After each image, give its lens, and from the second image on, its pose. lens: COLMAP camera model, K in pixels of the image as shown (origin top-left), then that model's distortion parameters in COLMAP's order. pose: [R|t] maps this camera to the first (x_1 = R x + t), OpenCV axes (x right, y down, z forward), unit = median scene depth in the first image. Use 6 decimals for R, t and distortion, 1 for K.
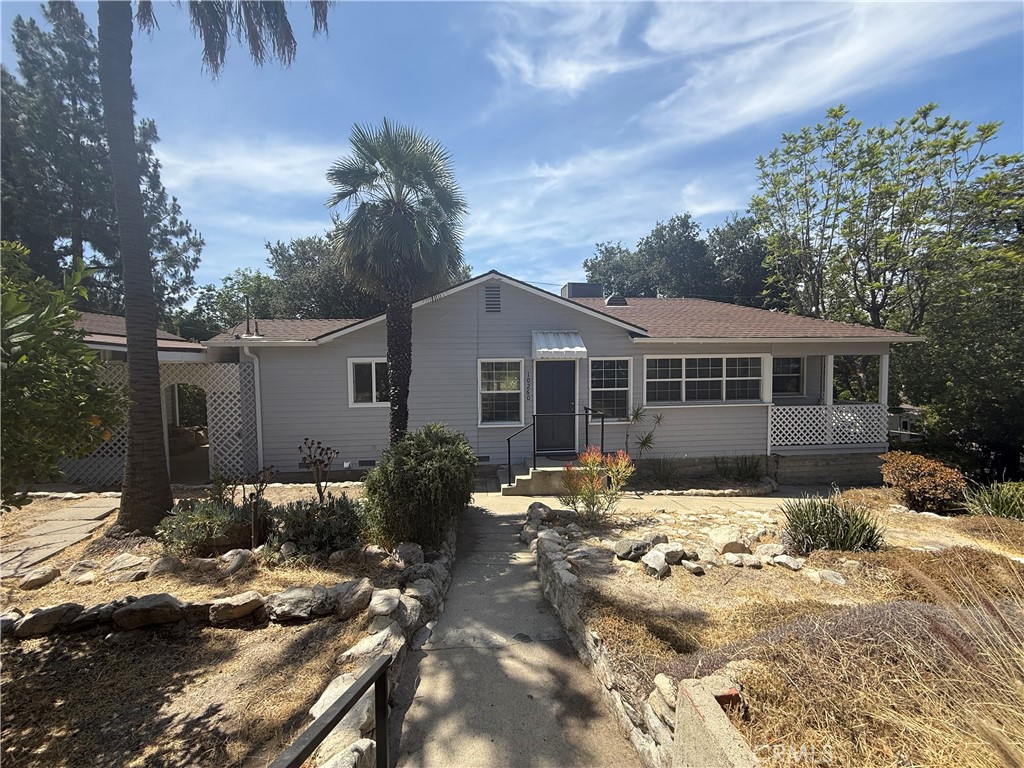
lens RADIAL K [[411.1, 0, 508.6], [0, 411.1, 384.0], [0, 0, 1]] dist [-0.000639, 0.000167]
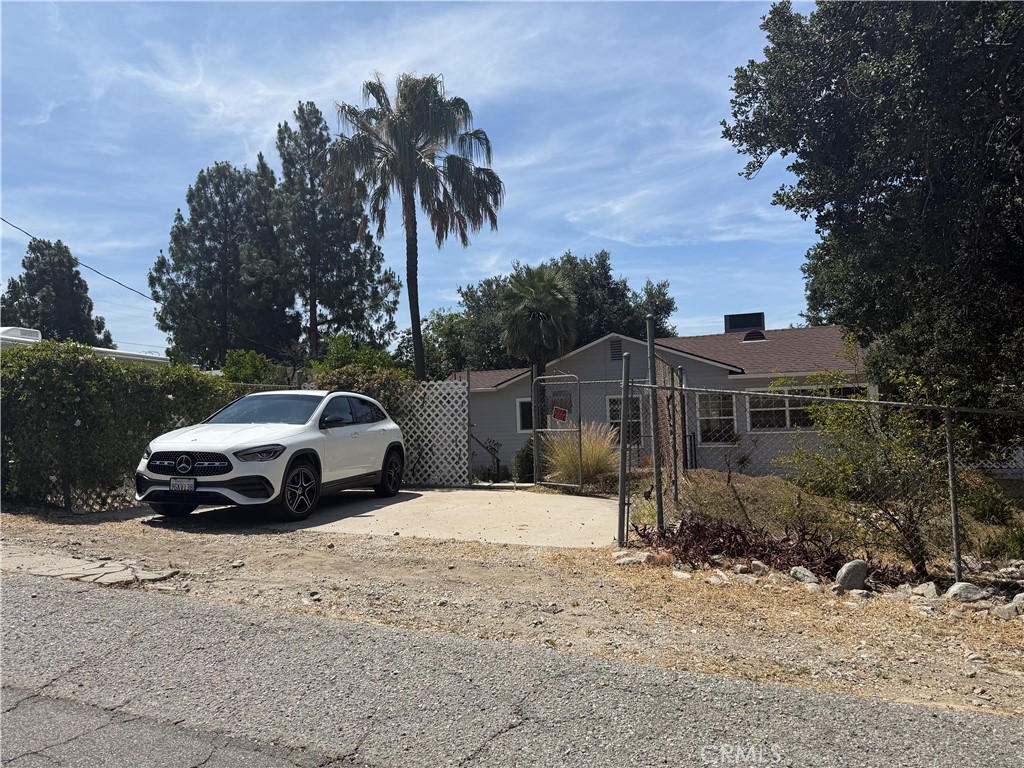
lens RADIAL K [[713.2, 0, 512.0], [0, 713.2, 384.0], [0, 0, 1]] dist [-0.000114, -0.000211]
pose [[0.904235, -0.041122, -0.425050, 0.251182], [0.012989, 0.997541, -0.068876, 0.022049], [0.426837, 0.056759, 0.902546, -0.480258]]
